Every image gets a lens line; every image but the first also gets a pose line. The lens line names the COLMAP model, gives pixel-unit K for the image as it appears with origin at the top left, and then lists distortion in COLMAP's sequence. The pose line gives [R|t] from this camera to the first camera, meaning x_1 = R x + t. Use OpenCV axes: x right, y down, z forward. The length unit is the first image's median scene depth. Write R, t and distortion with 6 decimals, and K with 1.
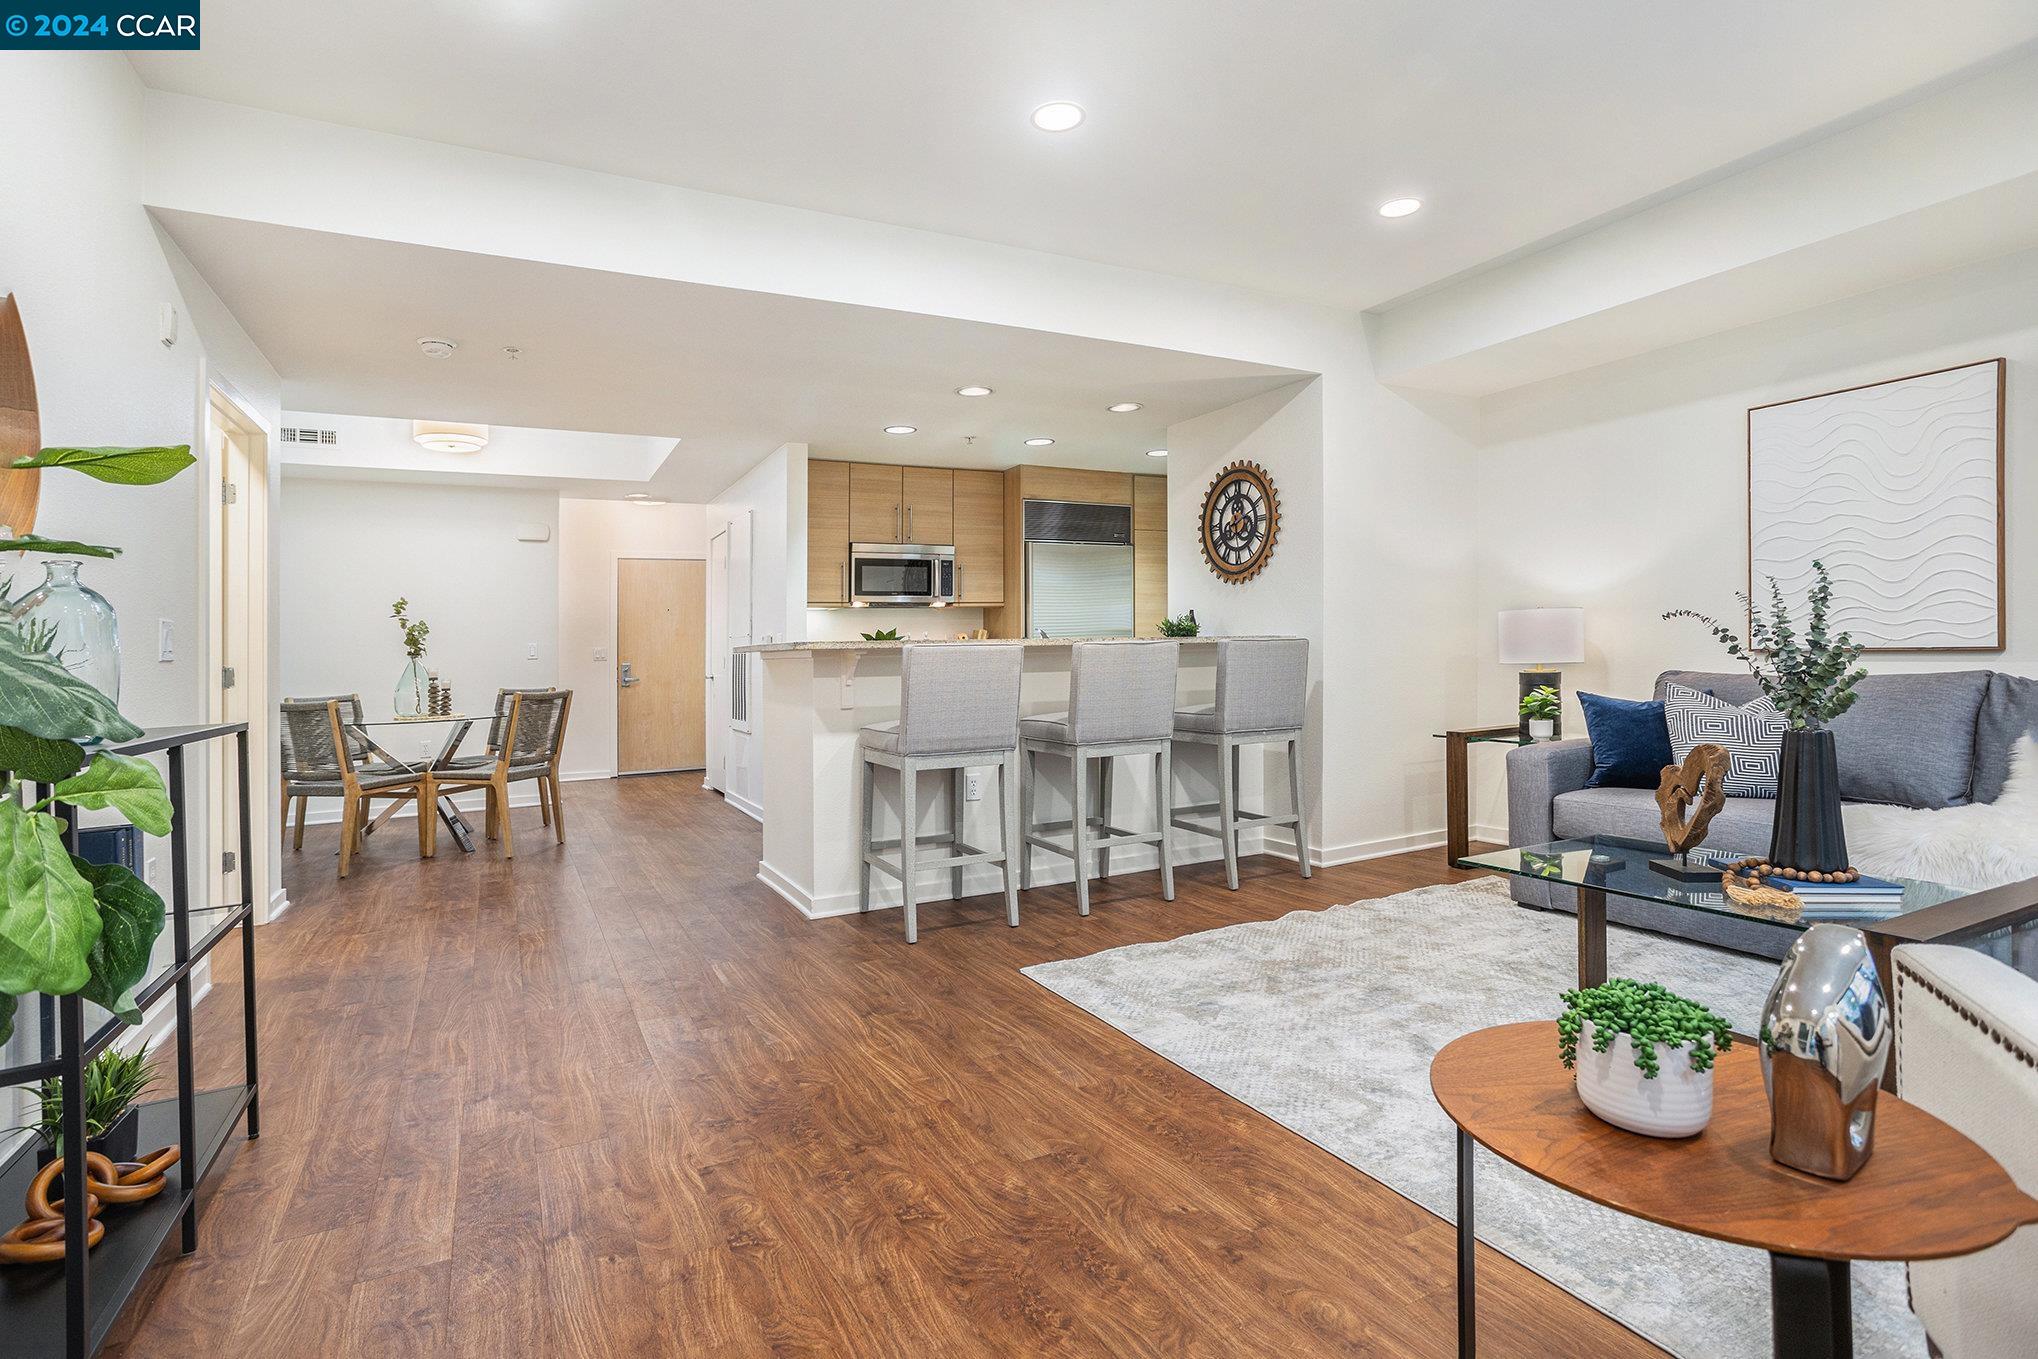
lens RADIAL K [[988.9, 0, 992.0], [0, 988.9, 657.7], [0, 0, 1]] dist [-0.054164, 0.028042]
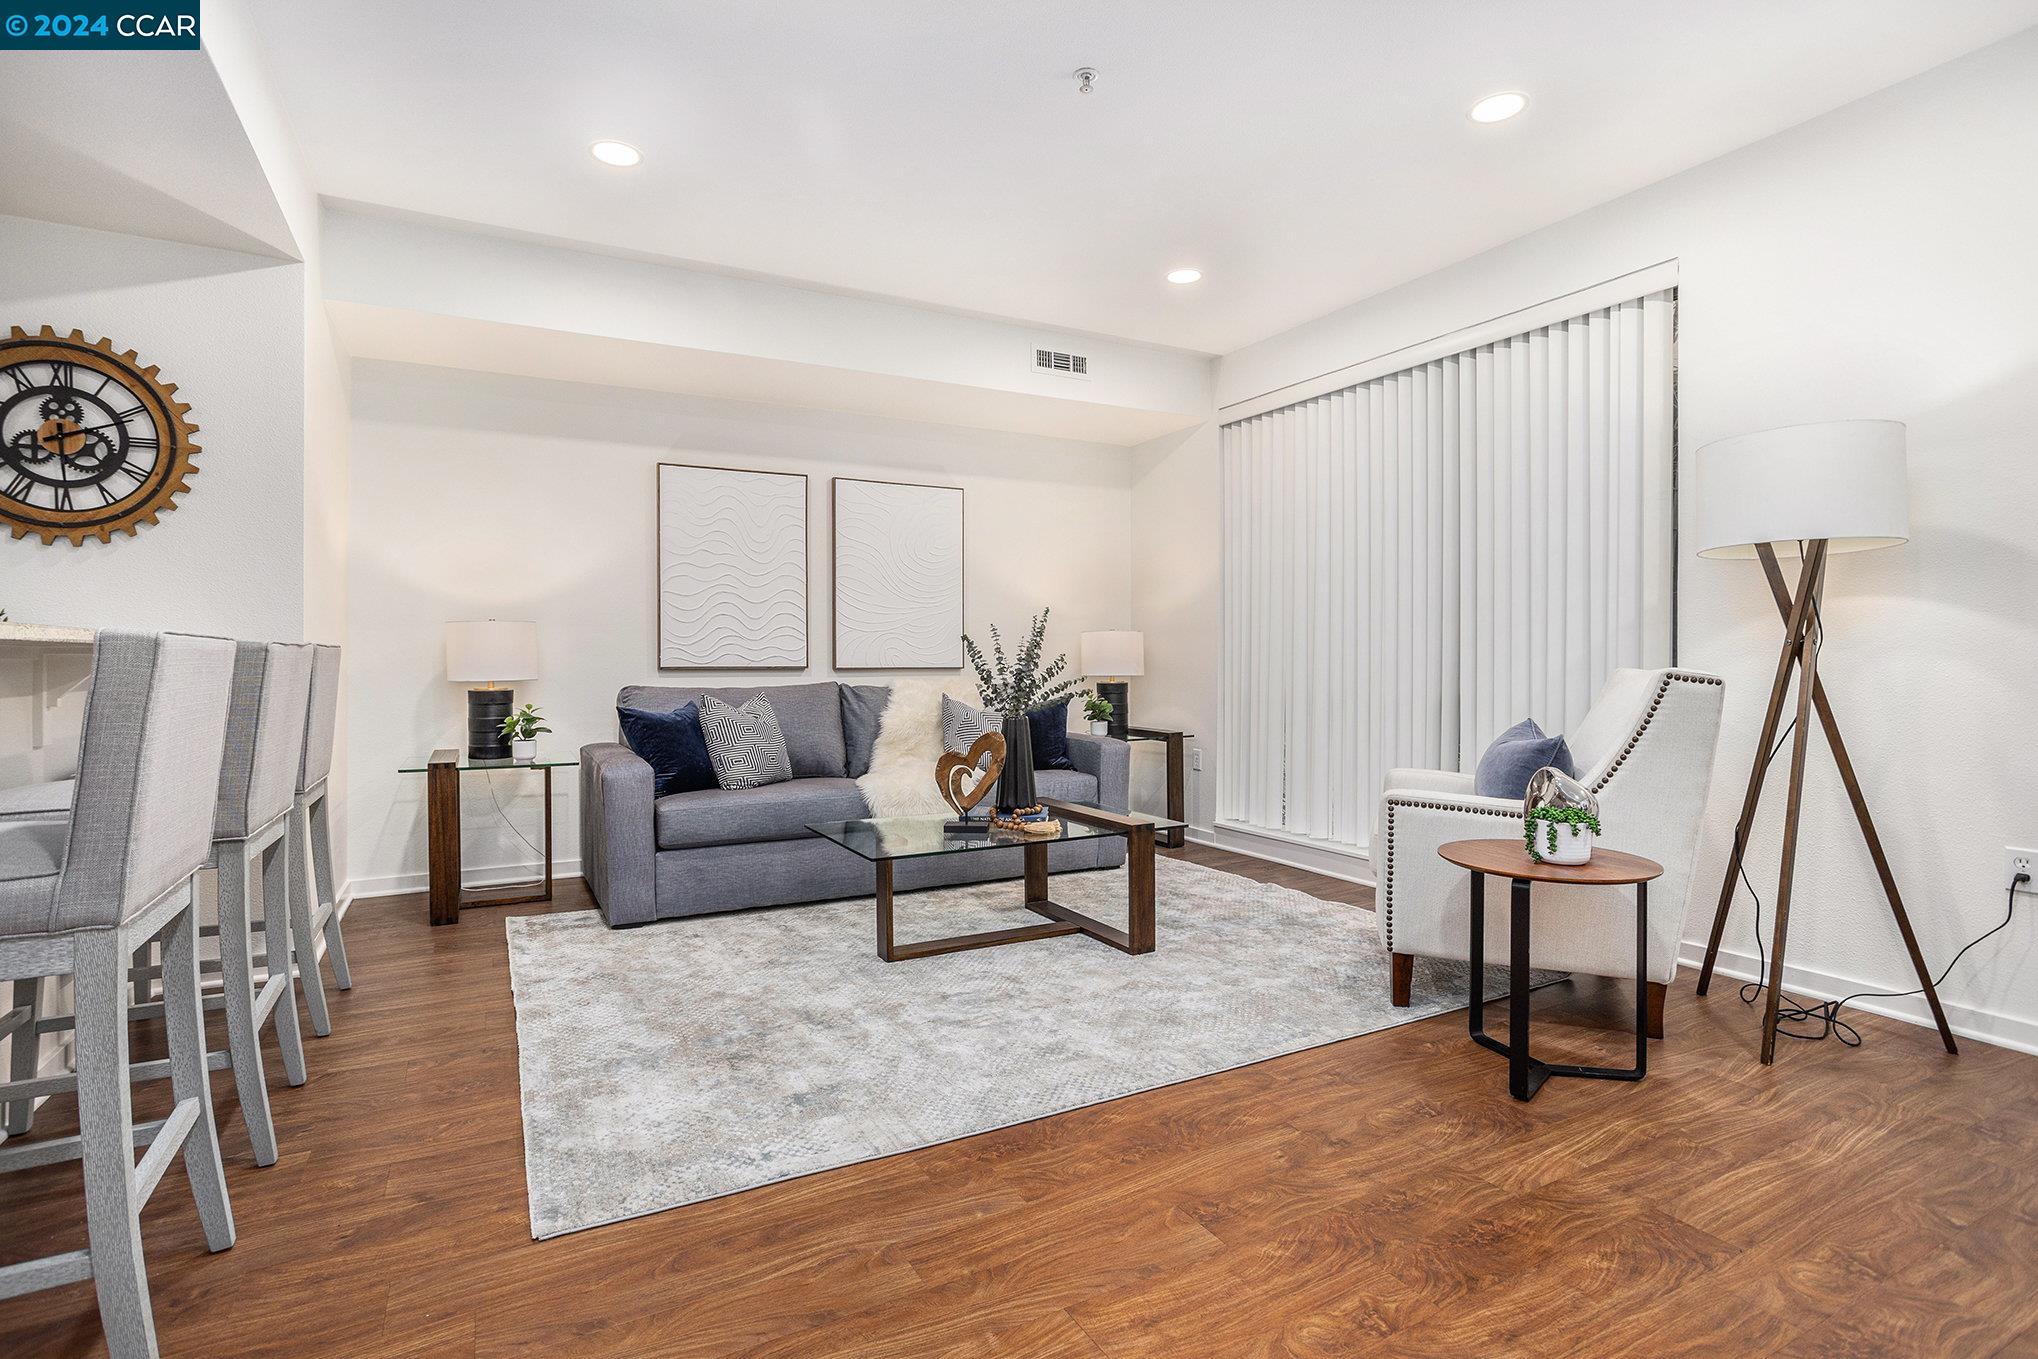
lens RADIAL K [[981.2, 0, 1001.1], [0, 981.2, 677.0], [0, 0, 1]] dist [-0.041228, 0.022641]
pose [[-0.017476, -0.000459, 0.999847, -0.340470], [0.004354, 0.999990, 0.000535, 0.004367], [-0.999838, 0.004362, -0.017474, 0.498376]]
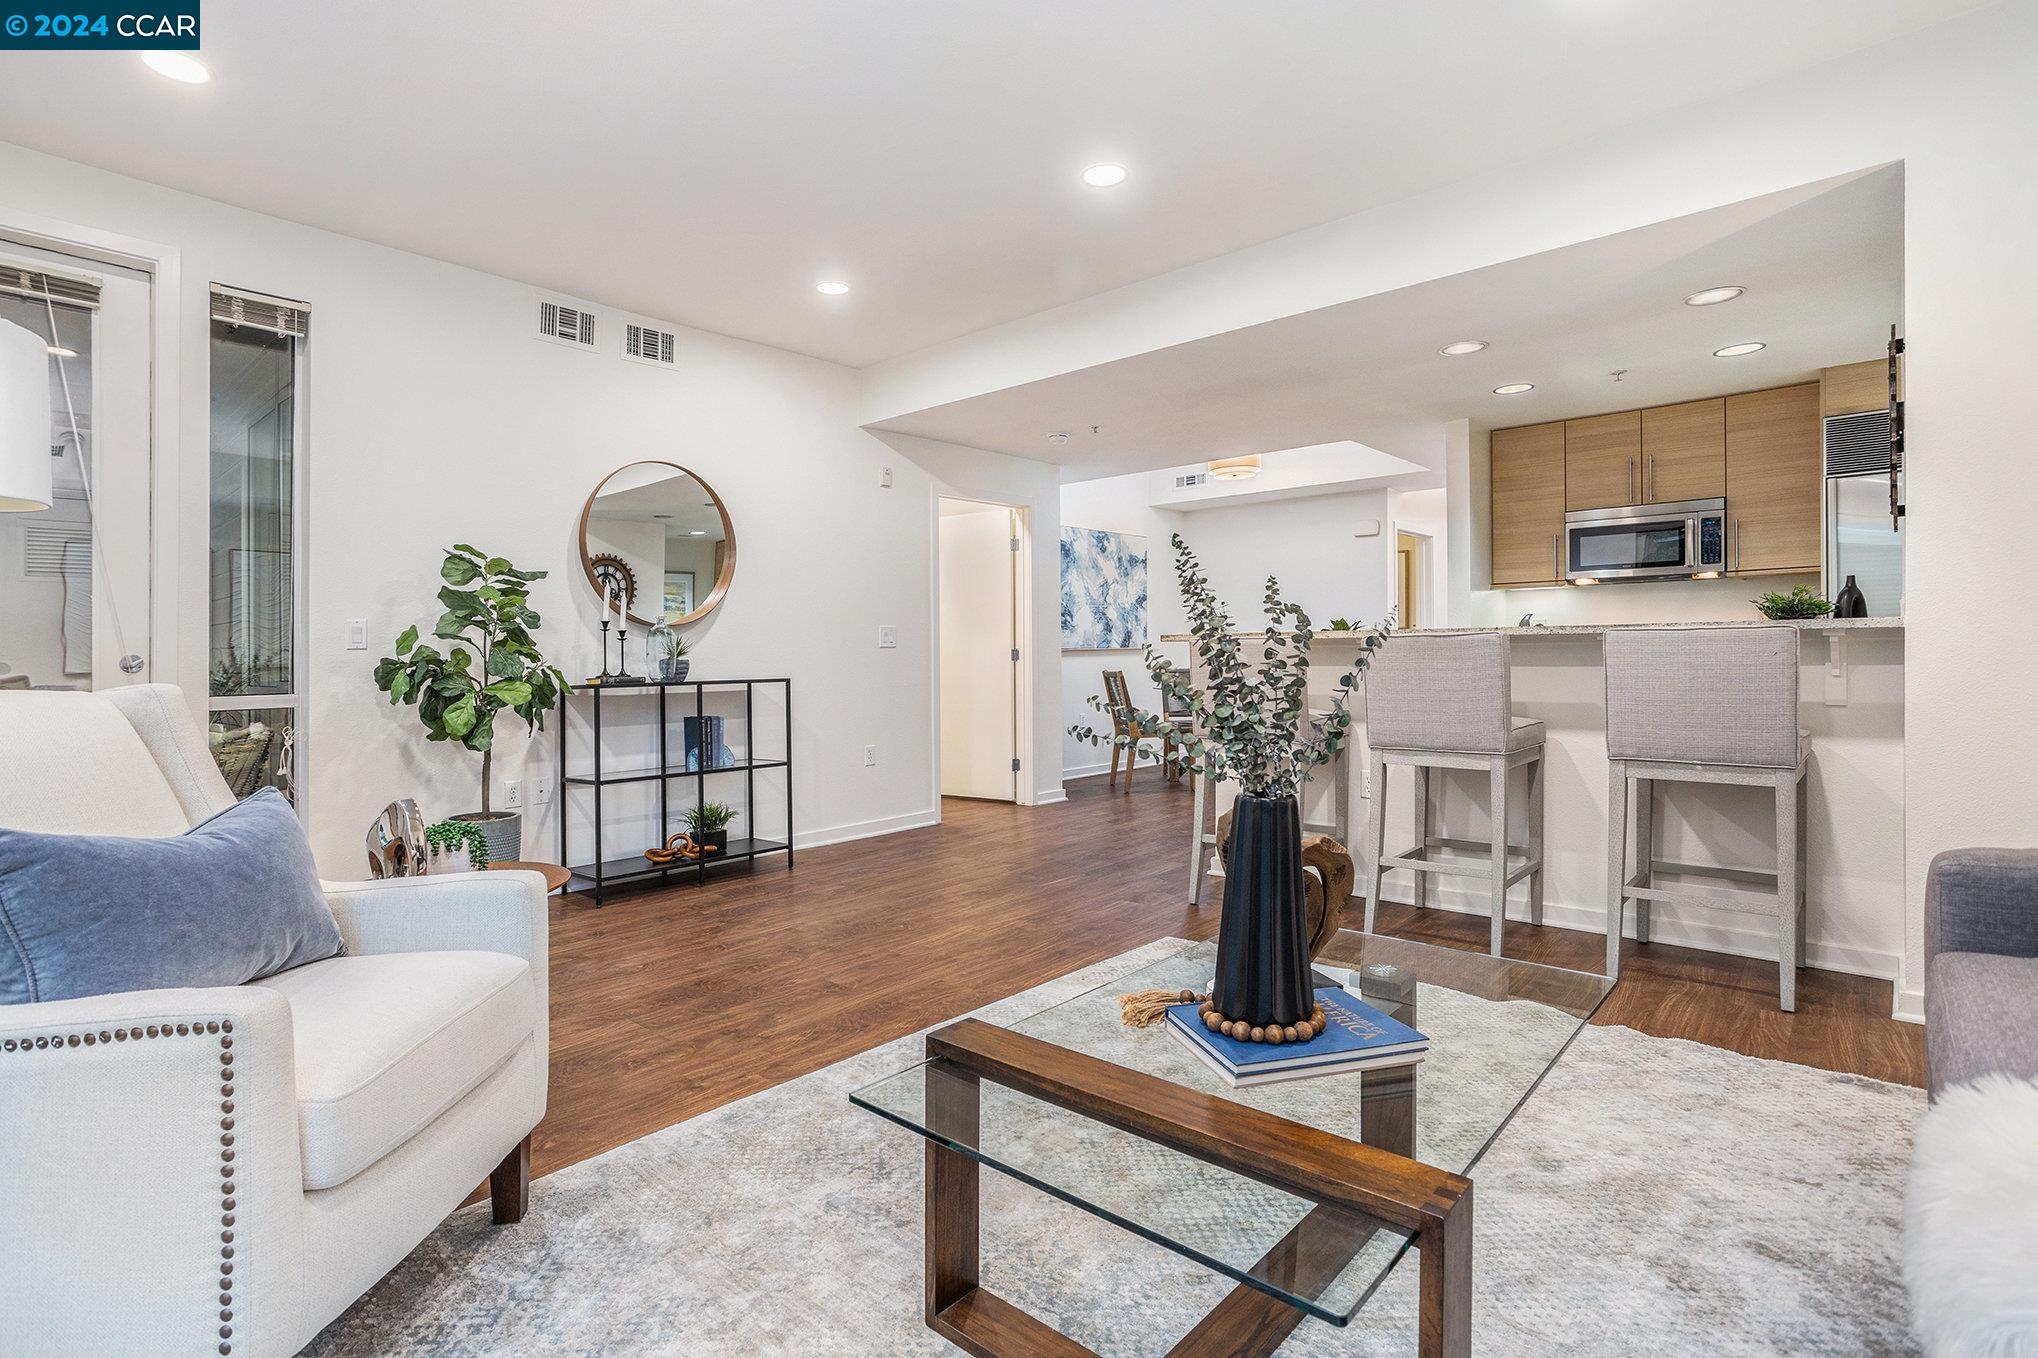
lens RADIAL K [[988.9, 0, 992.0], [0, 988.9, 657.2], [0, 0, 1]] dist [-0.054164, 0.028042]
pose [[0.348833, 0.018925, -0.936994, 0.655021], [0.006908, 0.999717, 0.022764, -0.014691], [0.937159, -0.014414, 0.348604, 0.291482]]
